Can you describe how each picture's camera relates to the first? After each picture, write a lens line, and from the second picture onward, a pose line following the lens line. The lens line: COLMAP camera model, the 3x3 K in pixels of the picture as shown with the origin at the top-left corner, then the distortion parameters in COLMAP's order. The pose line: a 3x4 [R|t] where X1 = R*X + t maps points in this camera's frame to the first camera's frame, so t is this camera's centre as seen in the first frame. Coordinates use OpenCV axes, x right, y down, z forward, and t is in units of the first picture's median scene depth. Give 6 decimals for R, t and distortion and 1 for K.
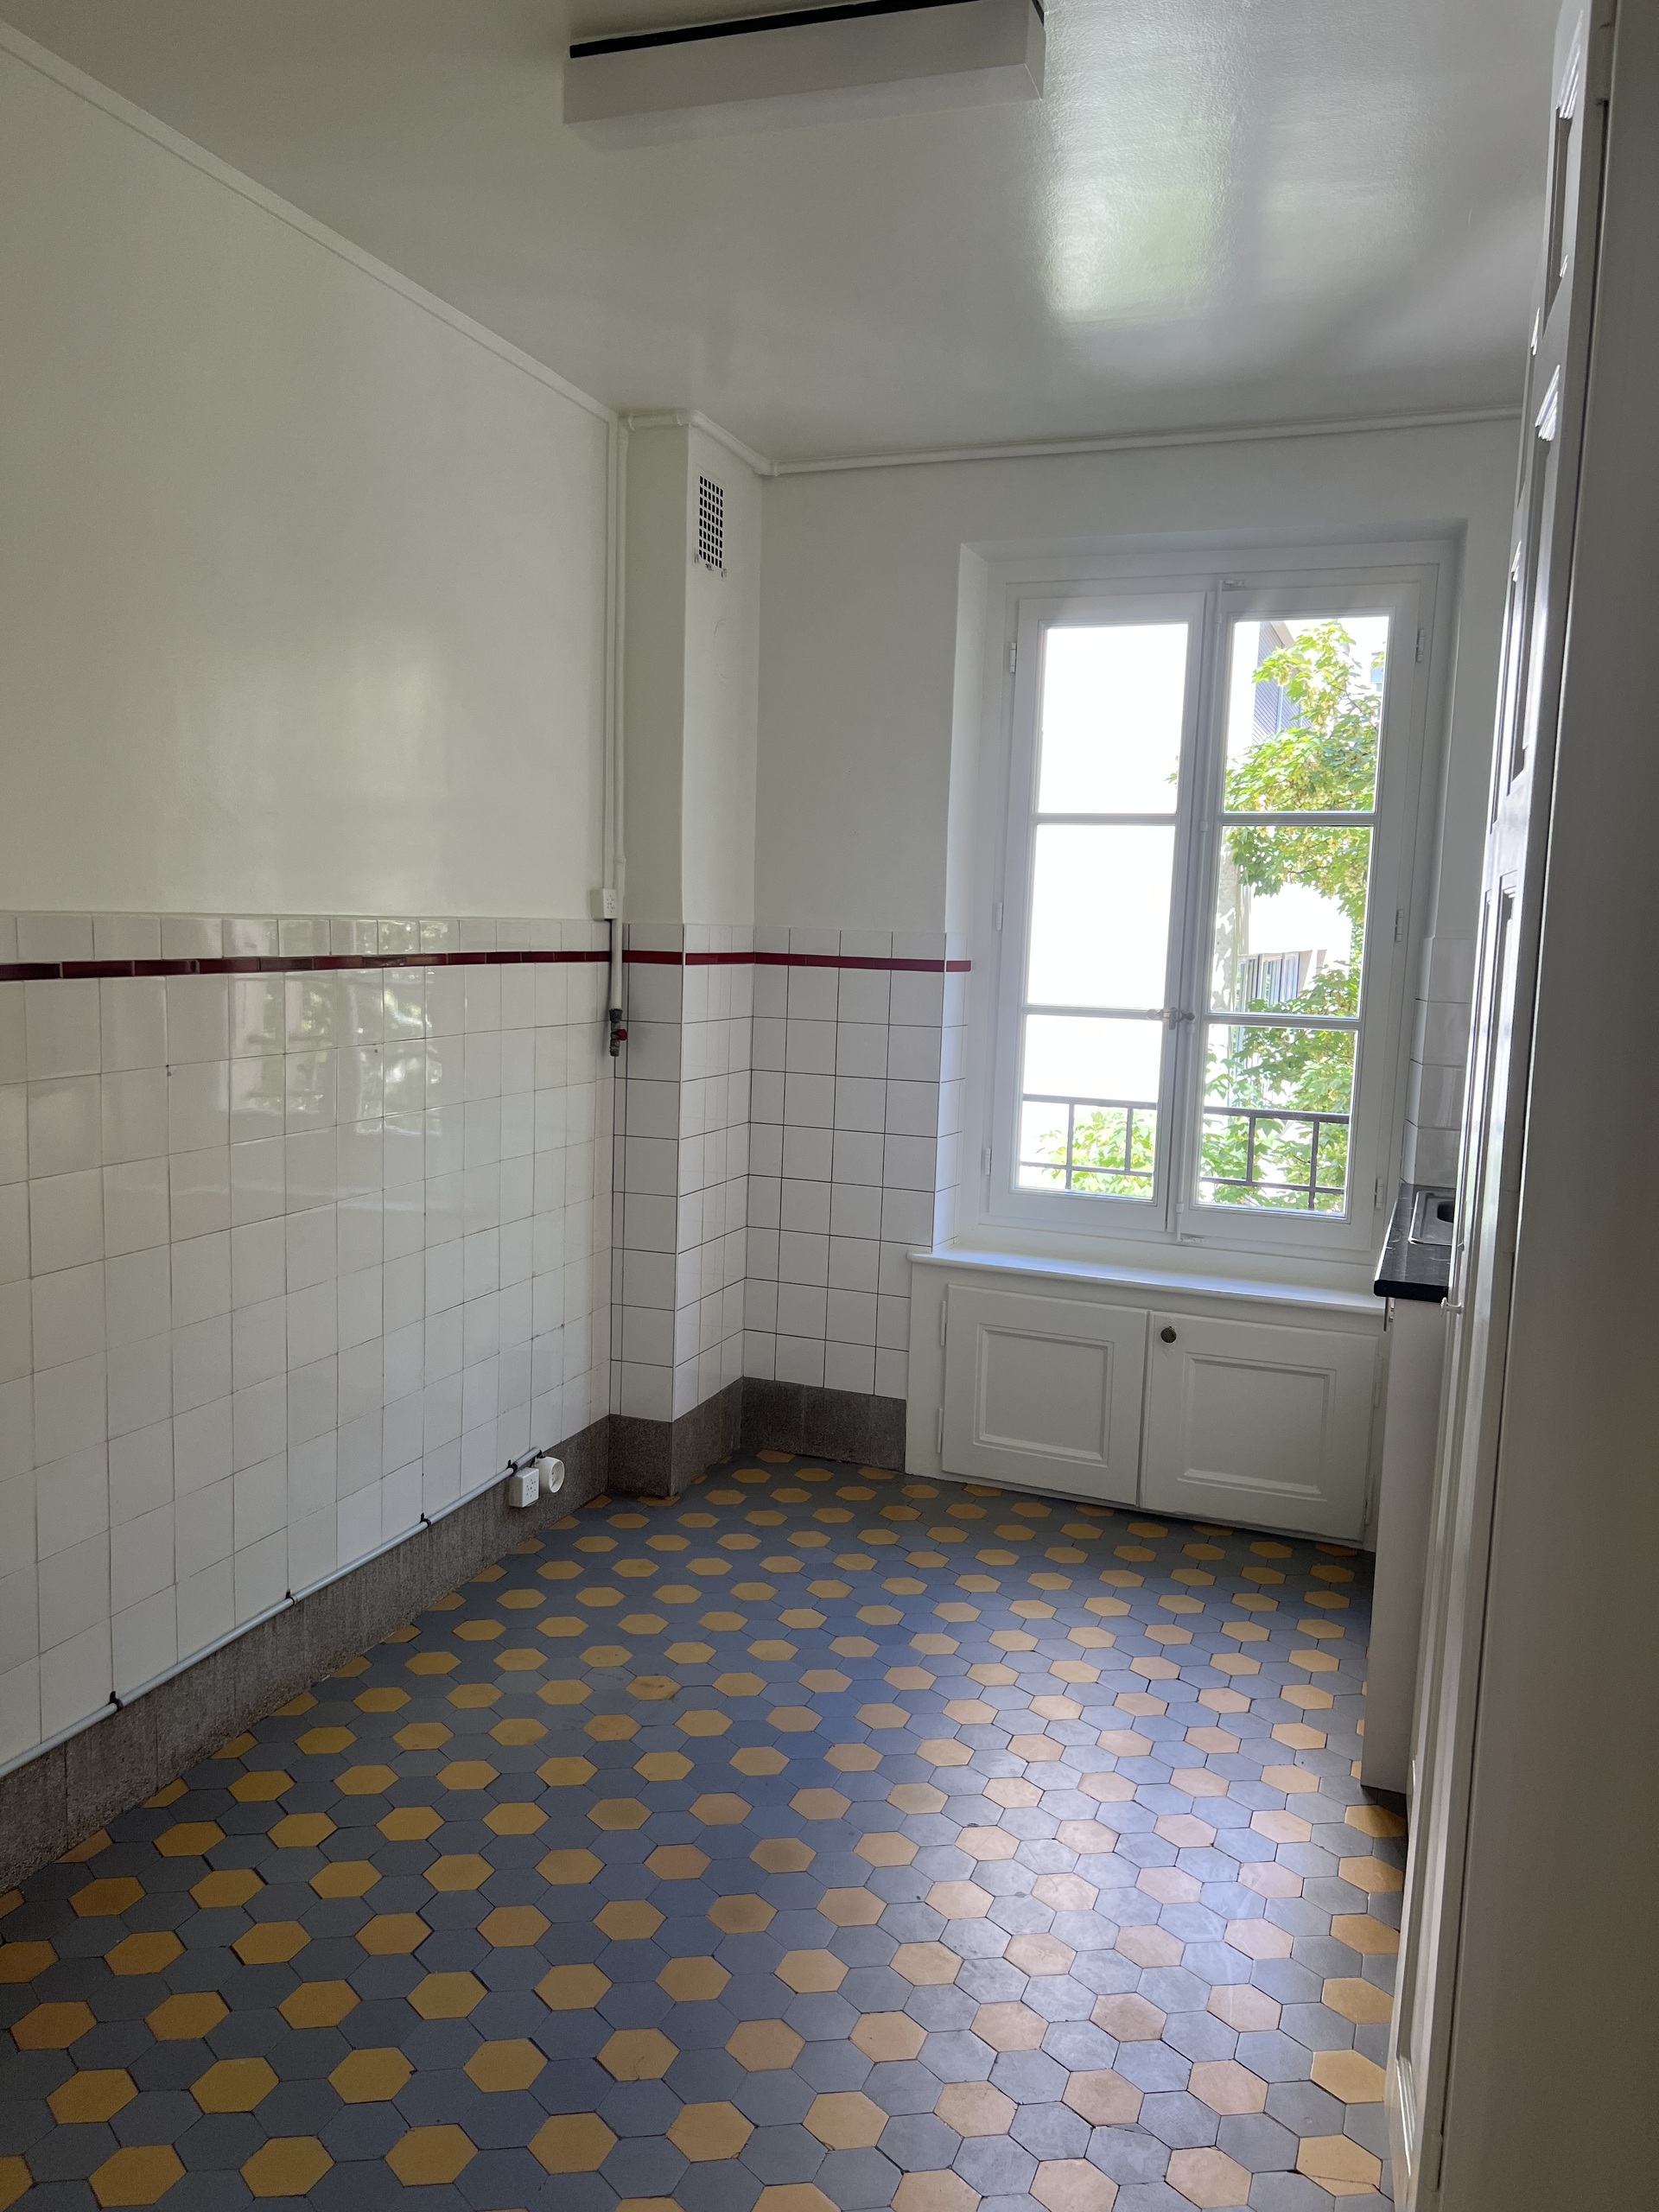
lens RADIAL K [[1672.8, 0, 829.5], [0, 1672.8, 1106.0], [0, 0, 1]] dist [0.066310, -0.001247]
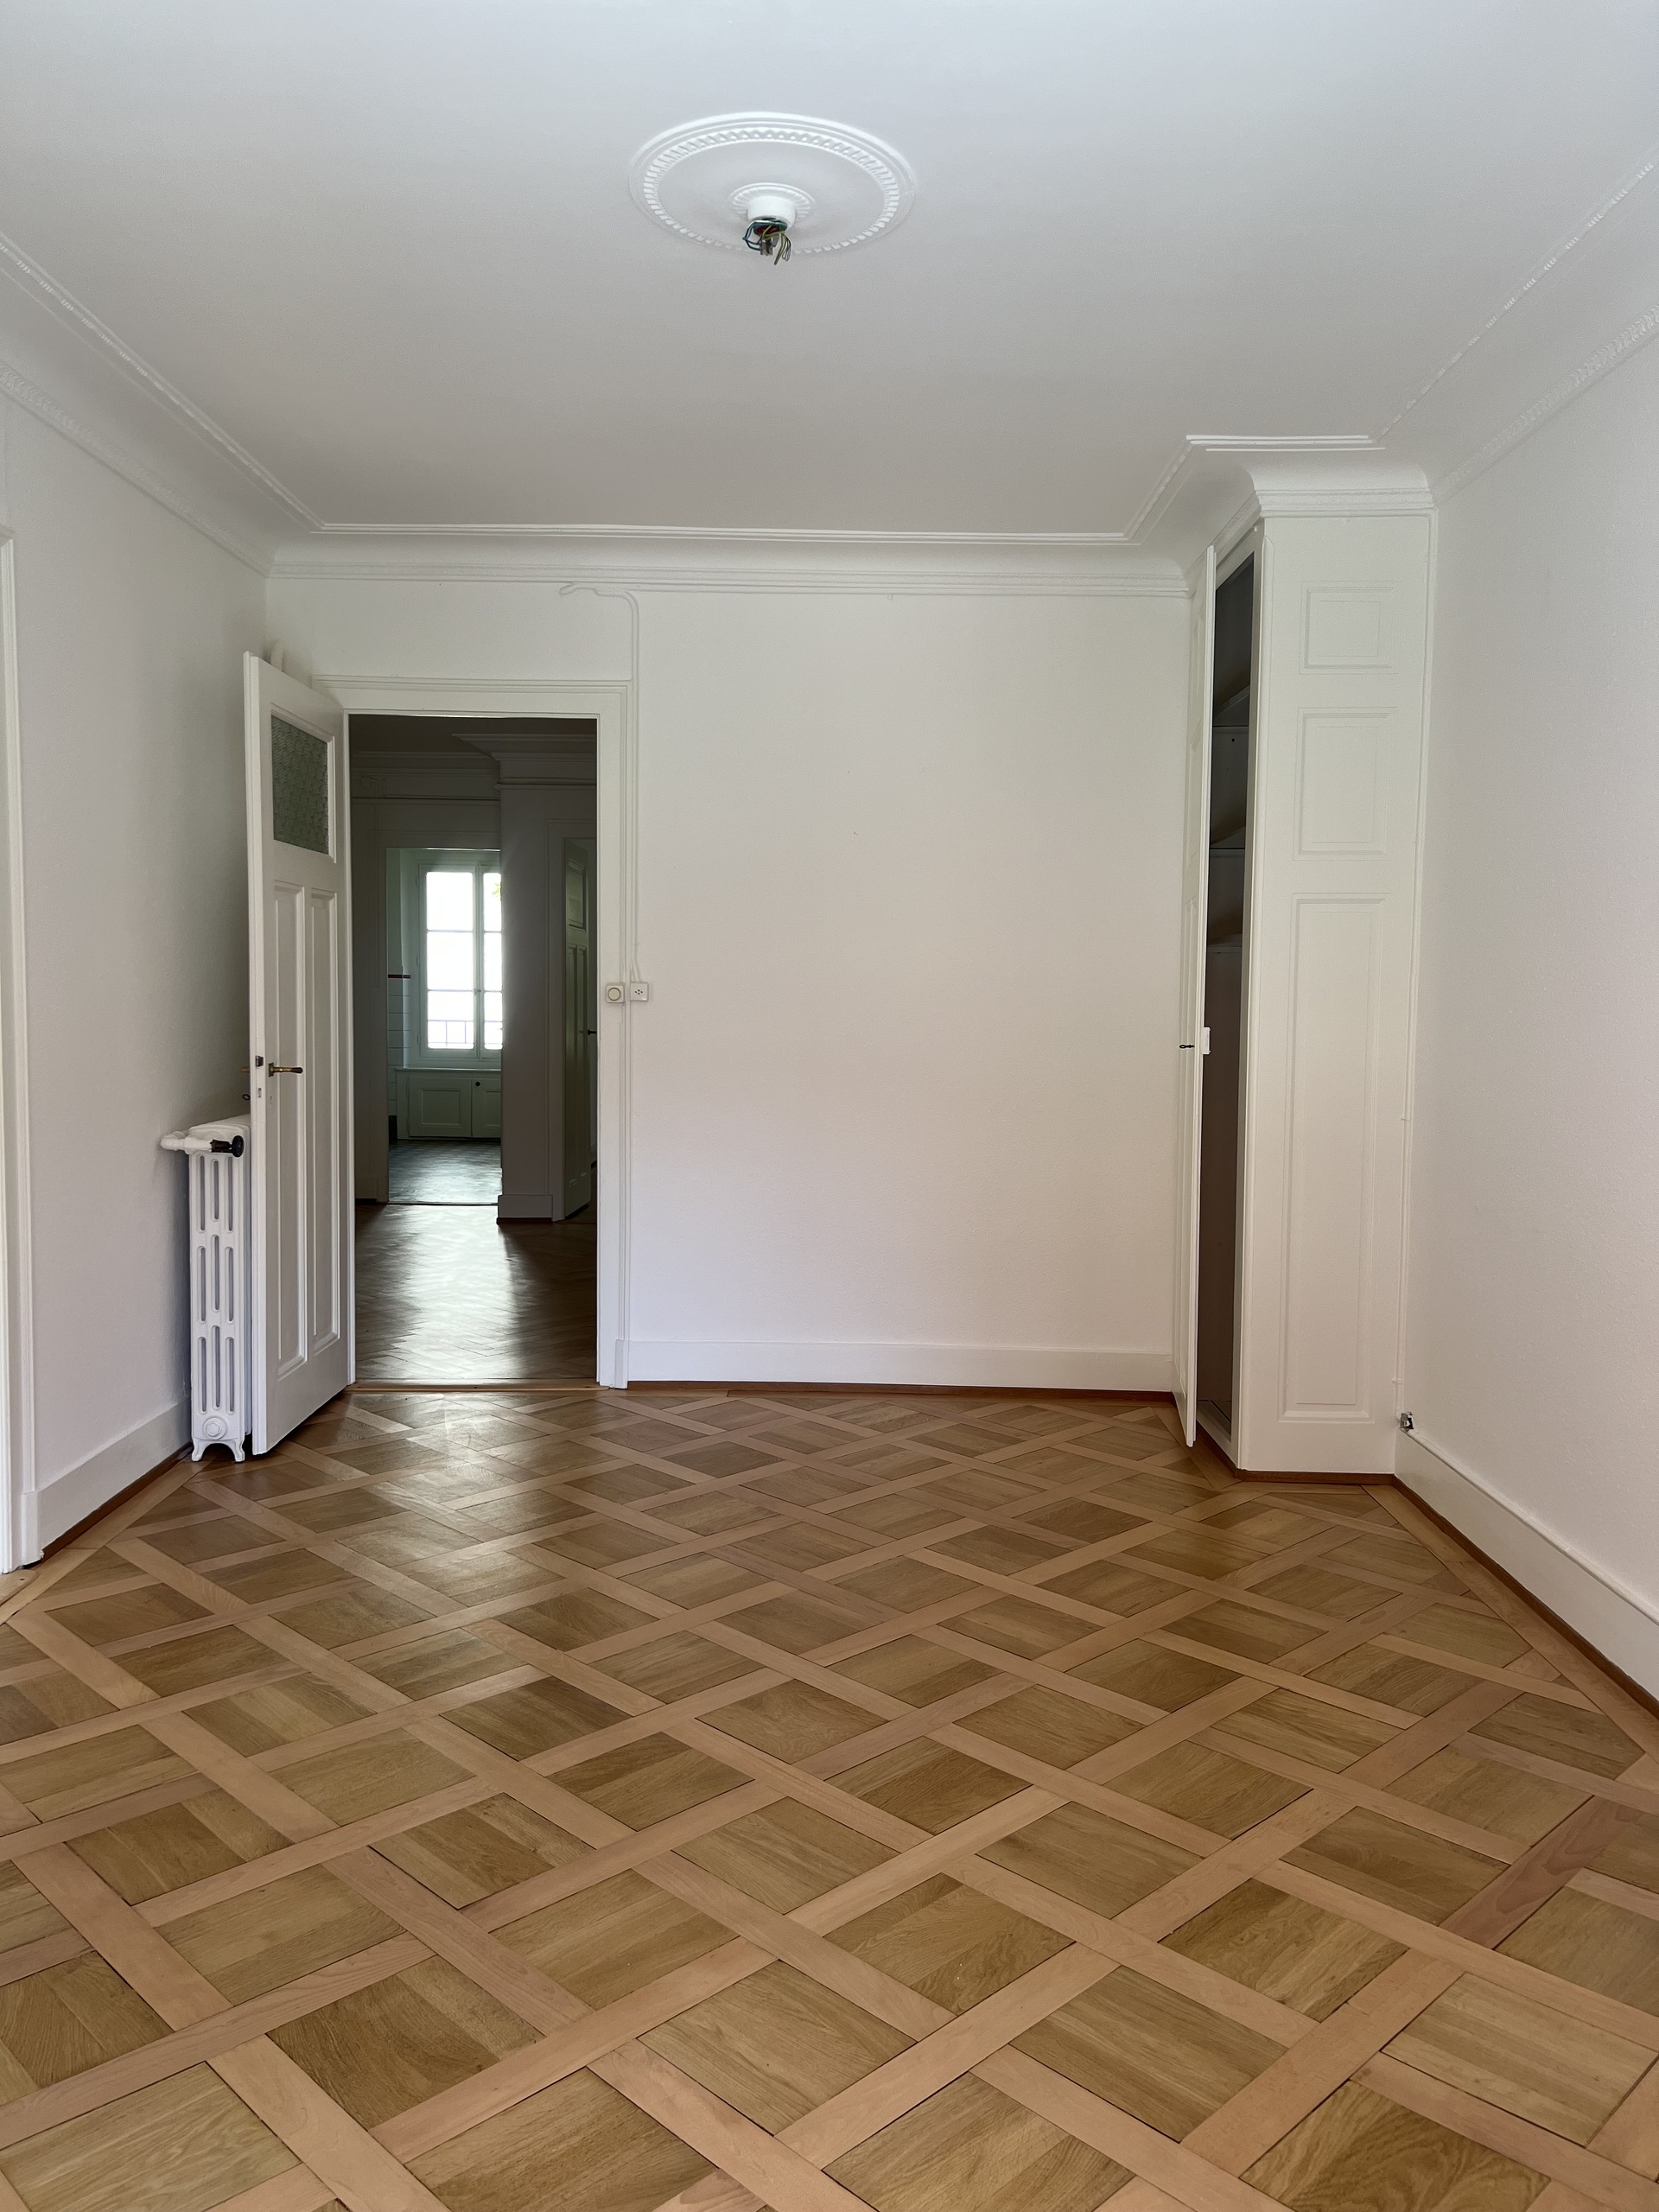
lens RADIAL K [[1672.8, 0, 829.5], [0, 1672.8, 1106.0], [0, 0, 1]] dist [0.066310, -0.001247]
pose [[0.933538, -0.052692, 0.354584, -0.316604], [0.056042, 0.998428, 0.000823, 0.203737], [-0.354070, 0.019103, 0.935024, -2.261270]]
